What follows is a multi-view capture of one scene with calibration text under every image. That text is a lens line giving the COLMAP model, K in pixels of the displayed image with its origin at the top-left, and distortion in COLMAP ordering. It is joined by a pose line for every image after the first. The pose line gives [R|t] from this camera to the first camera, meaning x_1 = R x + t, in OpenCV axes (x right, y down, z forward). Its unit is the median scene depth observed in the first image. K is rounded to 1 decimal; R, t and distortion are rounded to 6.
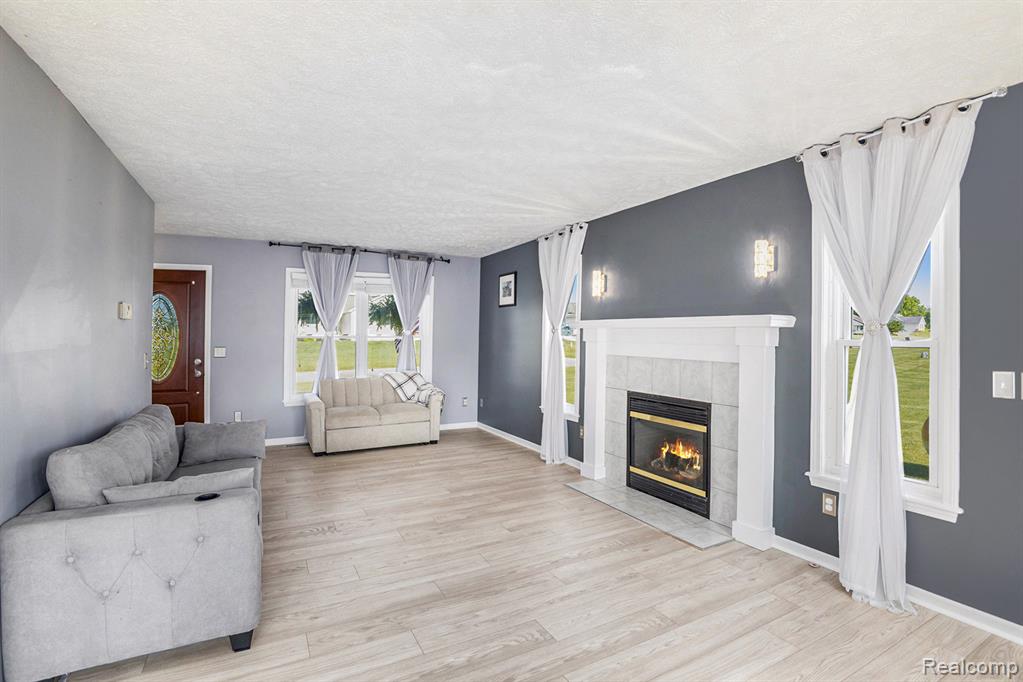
lens RADIAL K [[476.1, 0, 511.5], [0, 476.1, 341.0], [0, 0, 1]] dist [-0.044291, 0.000224]
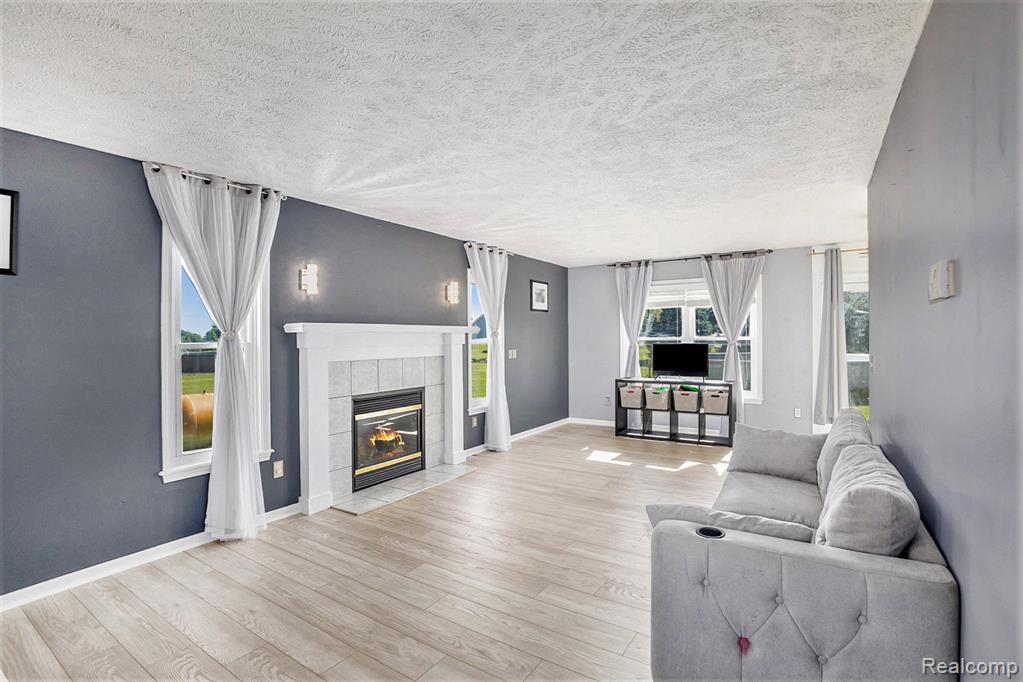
lens RADIAL K [[476.1, 0, 511.5], [0, 476.1, 341.0], [0, 0, 1]] dist [-0.044291, 0.000224]
pose [[-0.467437, -0.009305, 0.883977, -0.953768], [0.015479, 0.999705, 0.018708, -0.026699], [-0.883891, 0.022427, -0.467156, 1.428290]]
